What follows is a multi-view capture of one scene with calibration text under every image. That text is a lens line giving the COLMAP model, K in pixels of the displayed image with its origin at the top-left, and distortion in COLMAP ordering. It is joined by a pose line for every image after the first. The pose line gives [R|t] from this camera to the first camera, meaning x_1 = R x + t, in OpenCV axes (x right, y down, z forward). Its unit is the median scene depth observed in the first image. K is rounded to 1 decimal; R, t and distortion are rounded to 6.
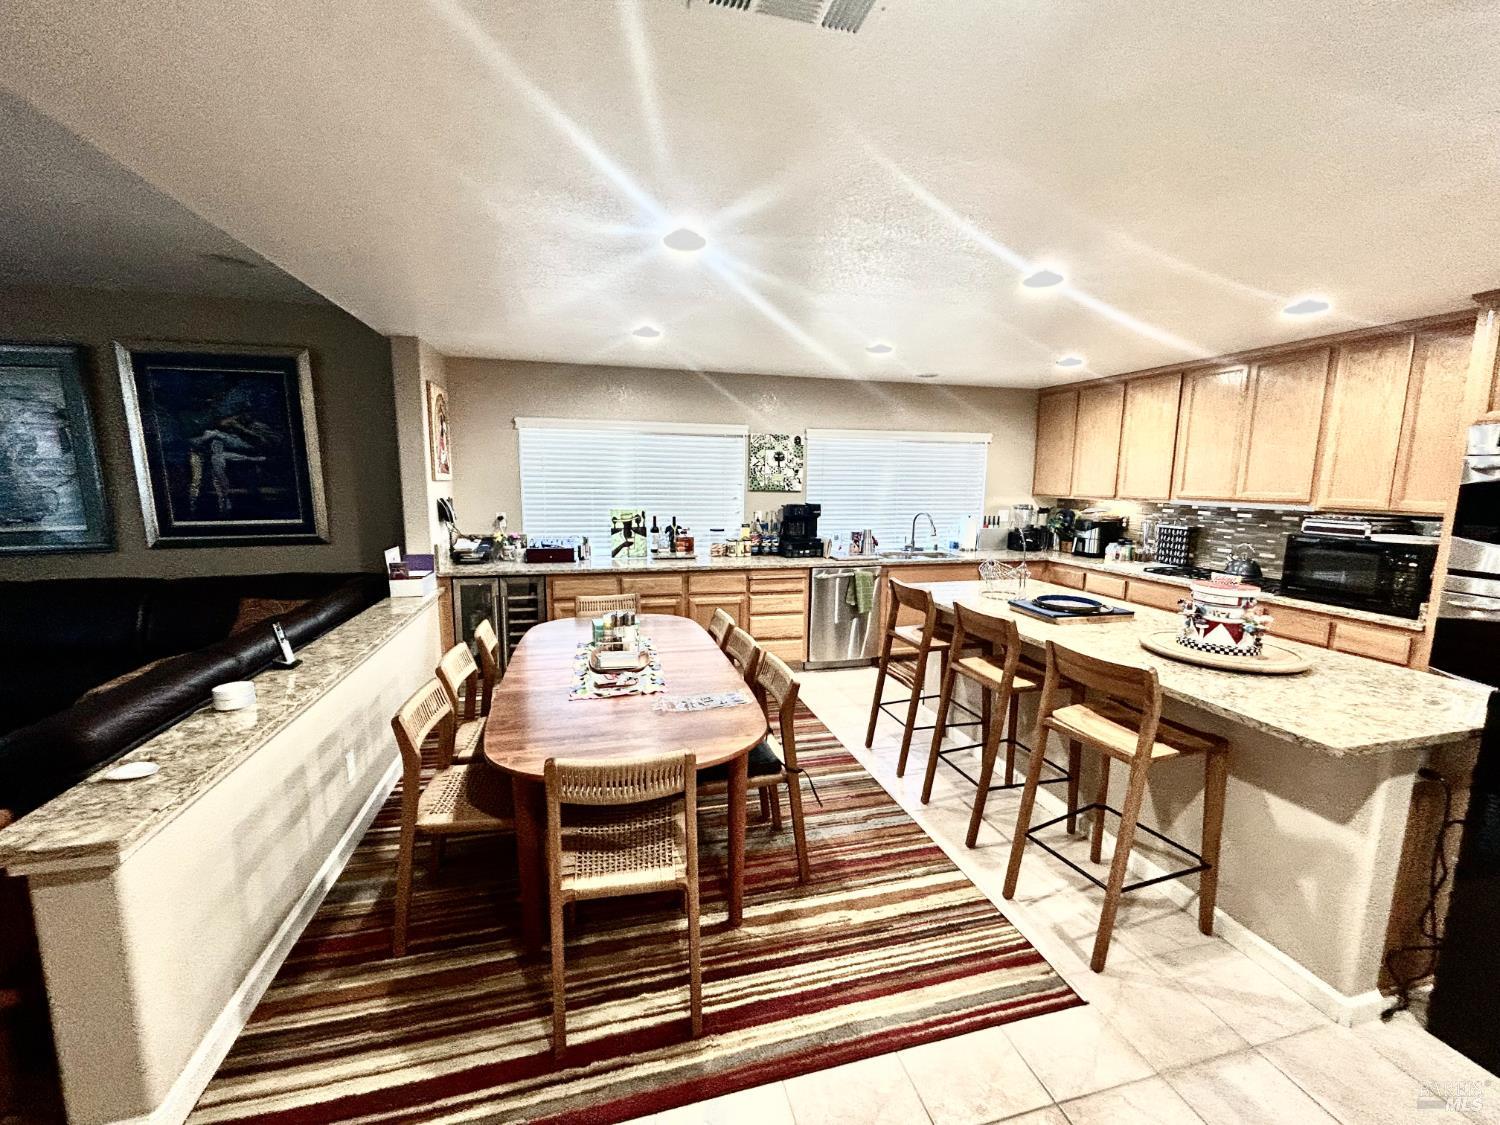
lens RADIAL K [[604.2, 0, 752.3], [0, 604.2, 561.7], [0, 0, 1]] dist [-0.002628, -0.000563]
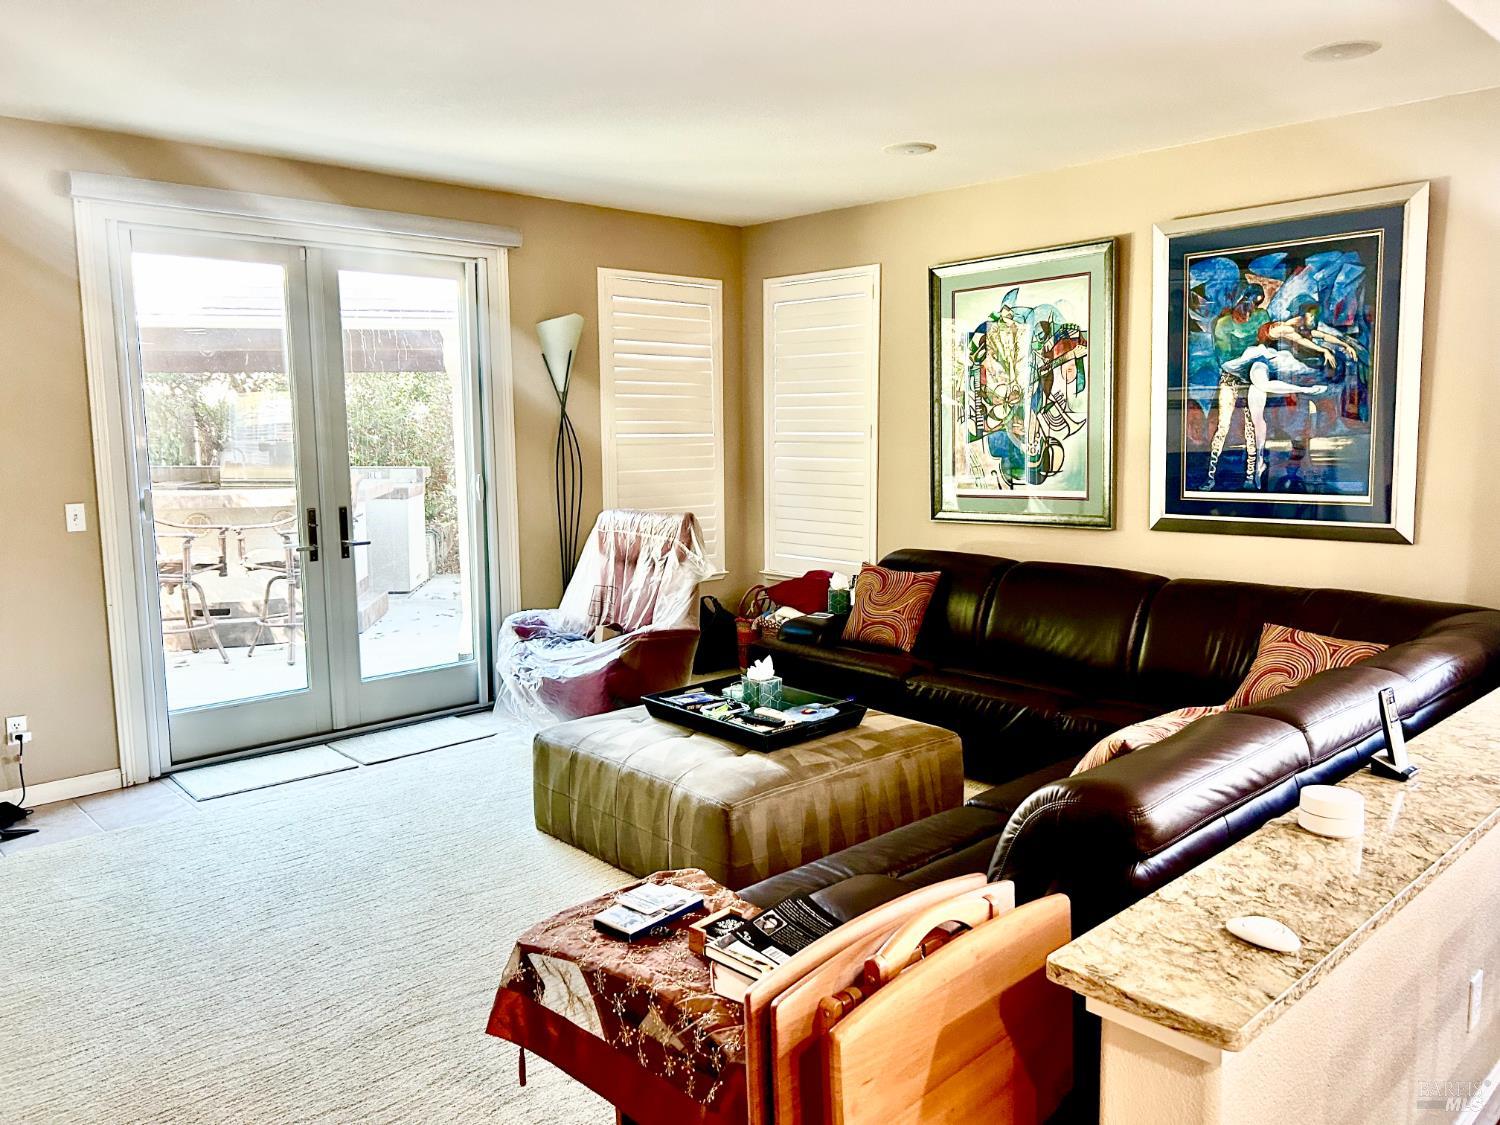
lens RADIAL K [[1125.4, 0, 750.8], [0, 1125.4, 560.4], [0, 0, 1]] dist [0.002440, -0.000420]
pose [[0.476668, 0.093425, -0.874105, -0.111796], [-0.105671, 0.993216, 0.048532, -0.001358], [0.872709, 0.069234, 0.483306, 0.004189]]
